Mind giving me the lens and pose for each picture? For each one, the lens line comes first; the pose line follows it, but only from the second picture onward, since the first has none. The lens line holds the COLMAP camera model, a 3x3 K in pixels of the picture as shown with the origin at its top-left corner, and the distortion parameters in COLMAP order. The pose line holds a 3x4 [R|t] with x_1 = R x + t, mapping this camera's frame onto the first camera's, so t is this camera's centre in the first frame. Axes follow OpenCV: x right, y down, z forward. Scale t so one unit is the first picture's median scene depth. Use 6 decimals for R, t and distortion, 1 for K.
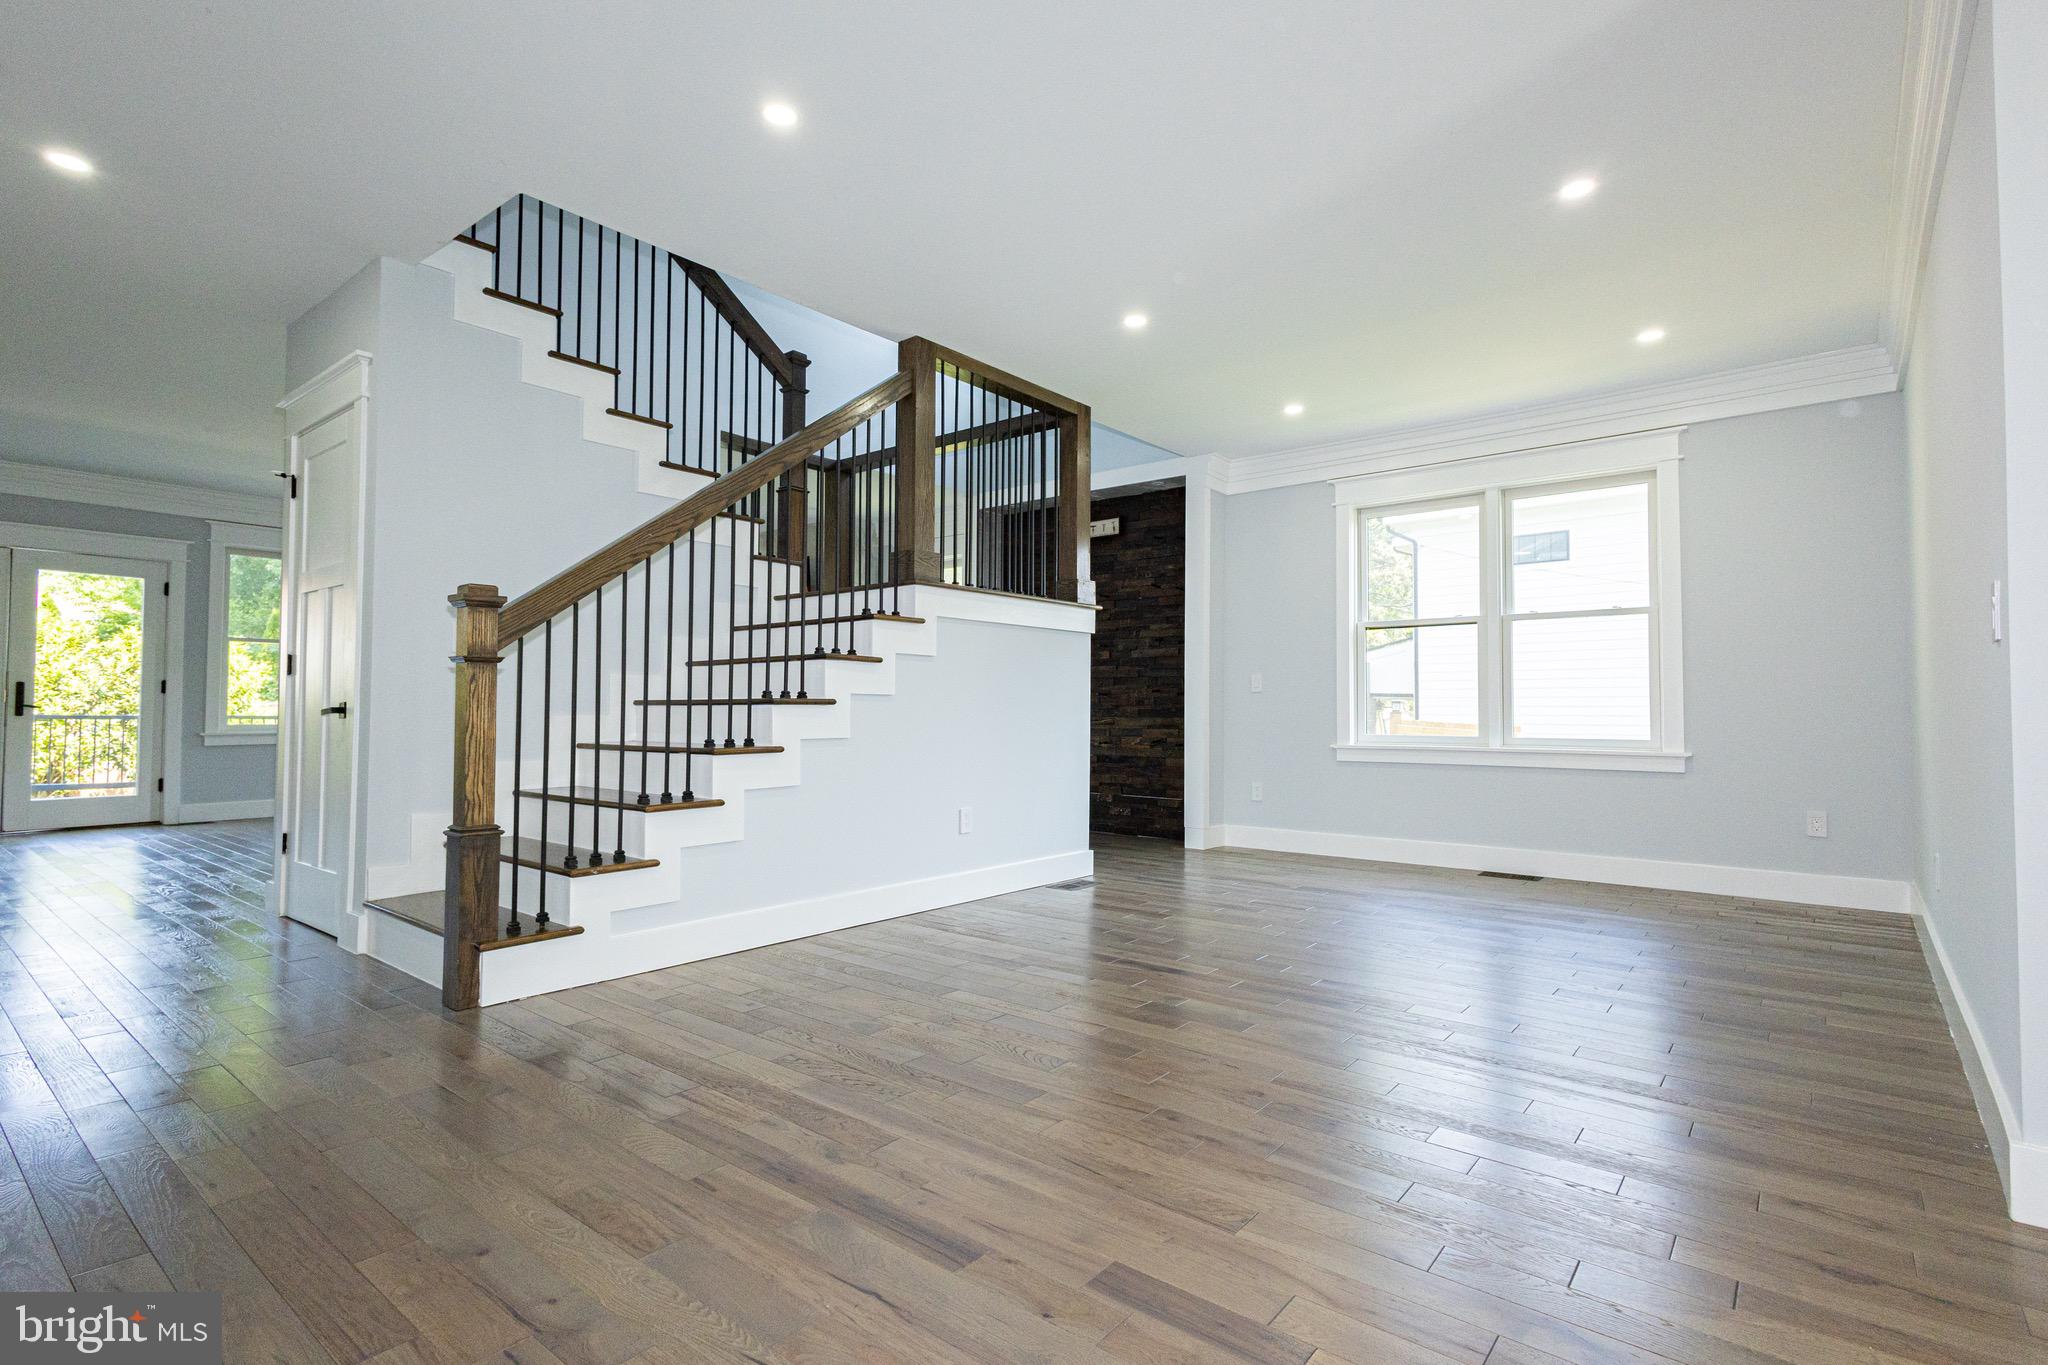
lens RADIAL K [[976.6, 0, 1028.4], [0, 976.6, 688.9], [0, 0, 1]] dist [0.001928, 0.000126]
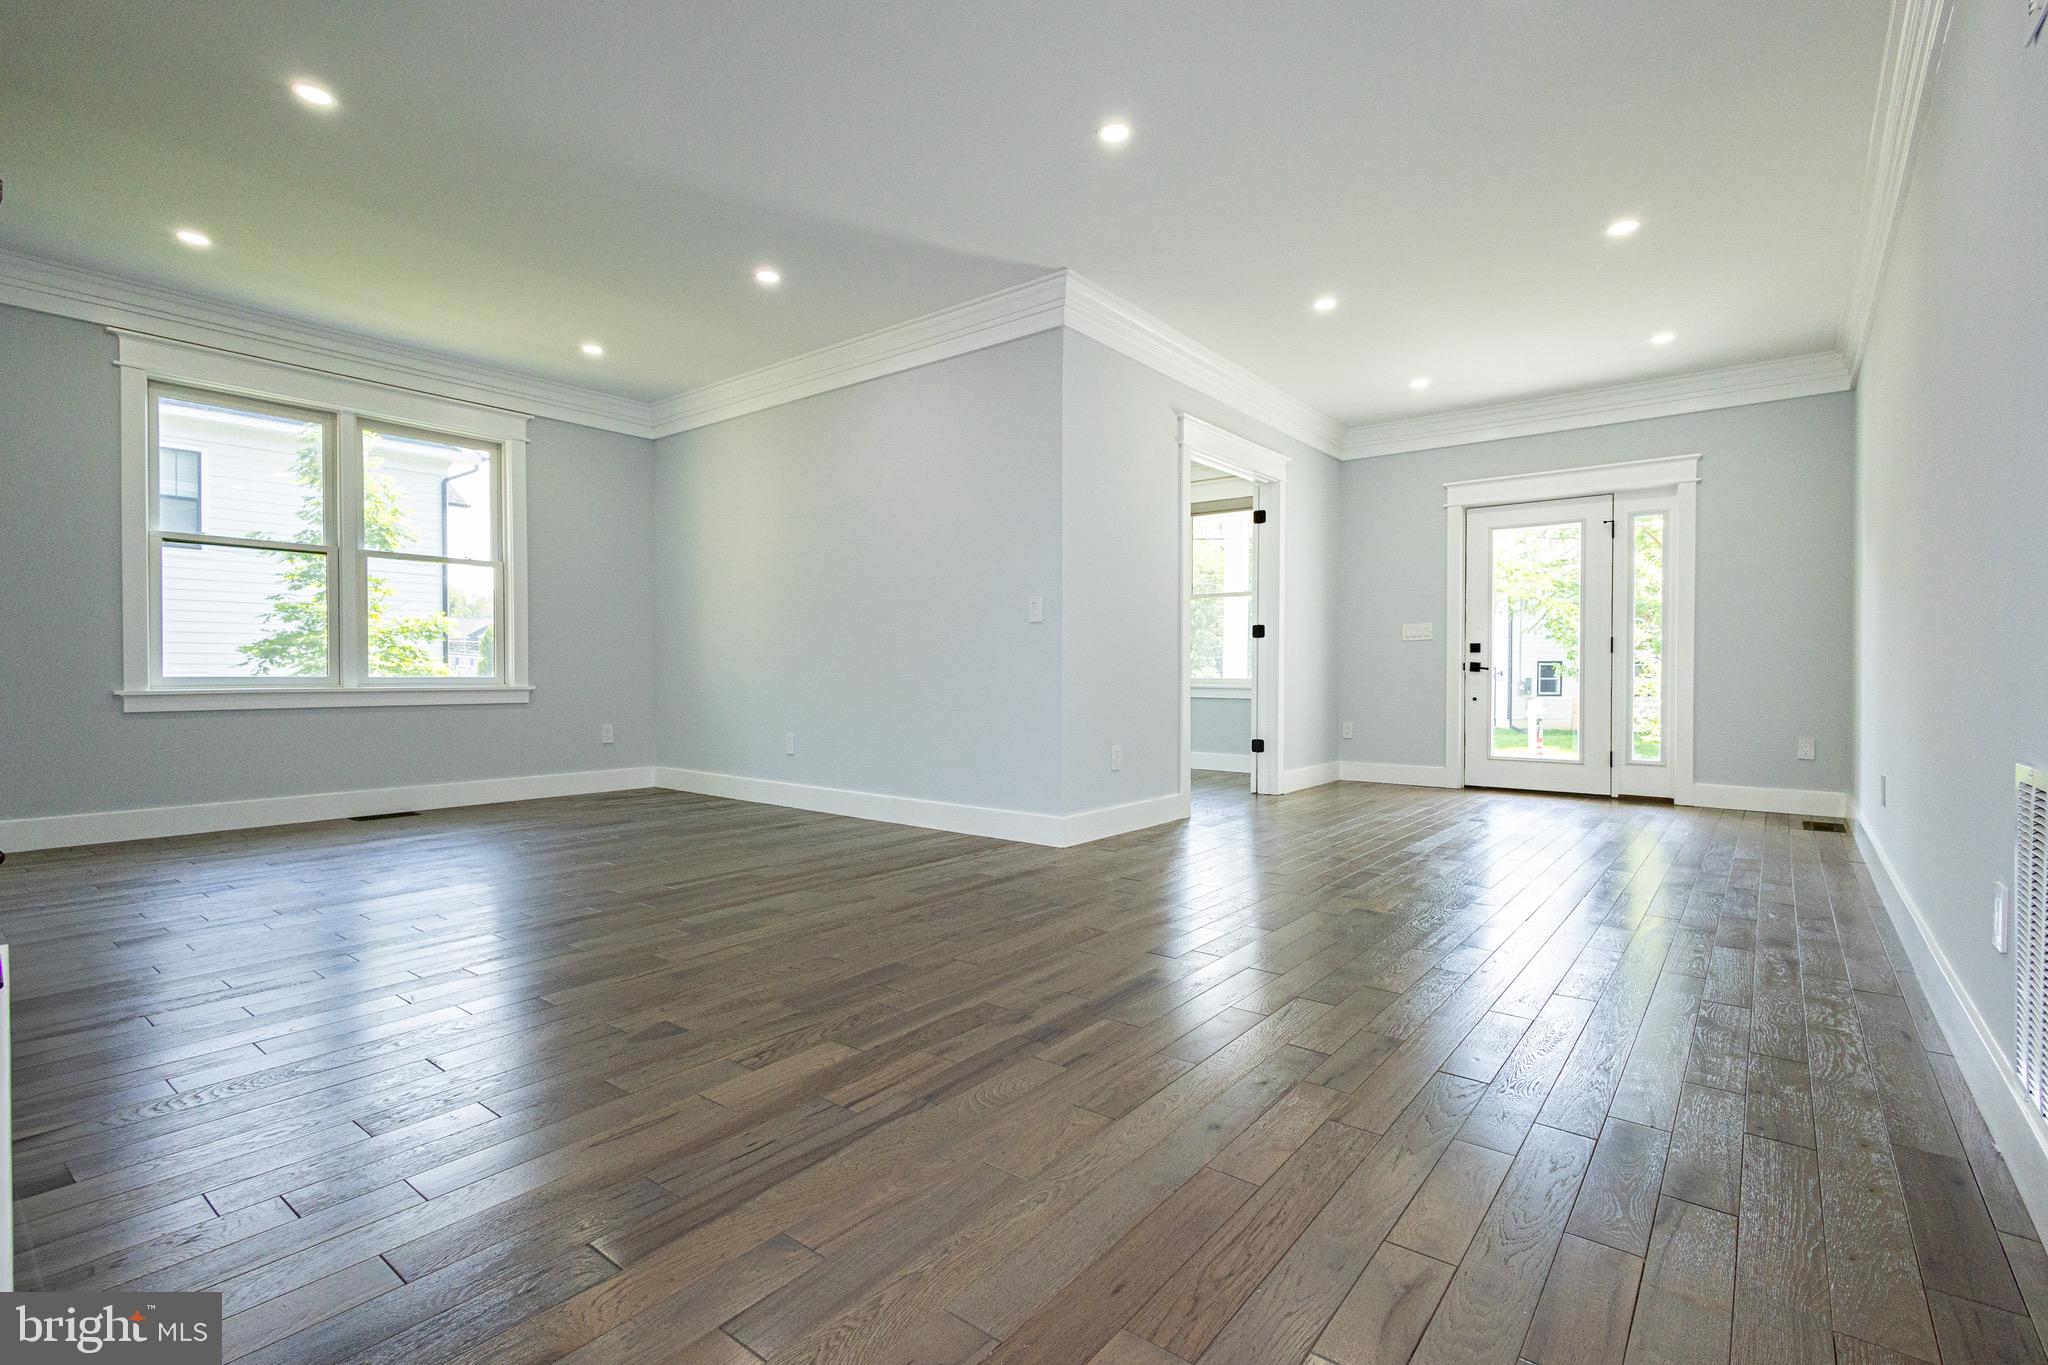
lens RADIAL K [[937.4, 0, 1030.6], [0, 937.4, 686.1], [0, 0, 1]] dist [0.001690, 0.000038]
pose [[-0.019529, -0.017641, 0.999654, -0.970148], [-0.032018, 0.999343, 0.017010, 0.047313], [-0.999296, -0.031675, -0.020081, 0.760019]]
